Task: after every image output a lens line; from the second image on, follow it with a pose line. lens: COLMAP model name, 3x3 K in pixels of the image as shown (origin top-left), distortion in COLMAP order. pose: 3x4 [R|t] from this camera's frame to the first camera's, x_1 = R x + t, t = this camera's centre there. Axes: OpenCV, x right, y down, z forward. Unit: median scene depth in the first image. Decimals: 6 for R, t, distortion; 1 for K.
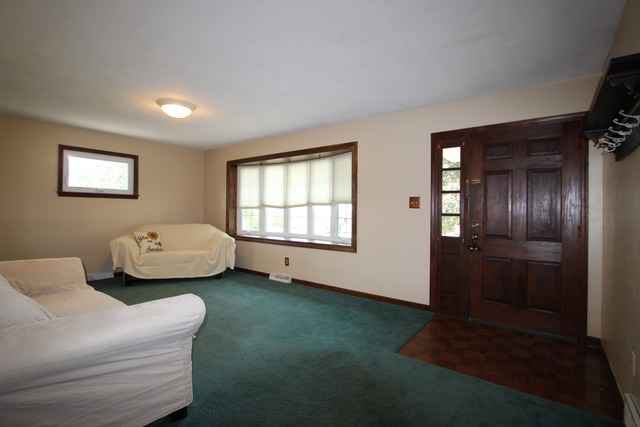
lens RADIAL K [[298.8, 0, 321.6], [0, 298.8, 210.9], [0, 0, 1]] dist [-0.004051, -0.001588]
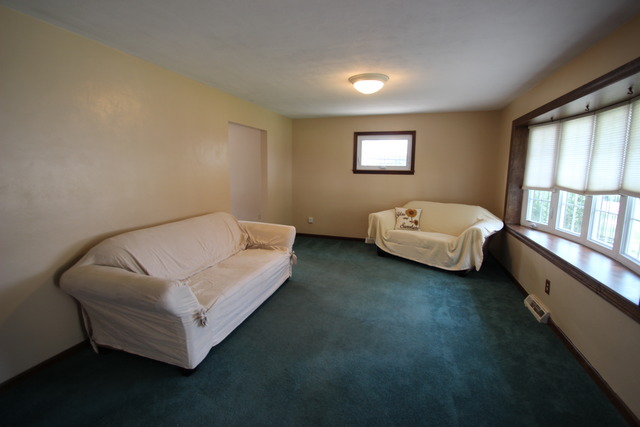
lens RADIAL K [[298.8, 0, 320.3], [0, 298.8, 215.7], [0, 0, 1]] dist [-0.004051, -0.001588]
pose [[0.331029, 0.139082, -0.933314, 0.266502], [-0.011827, 0.989612, 0.143276, -0.047715], [0.943546, -0.036390, 0.329236, 0.395146]]
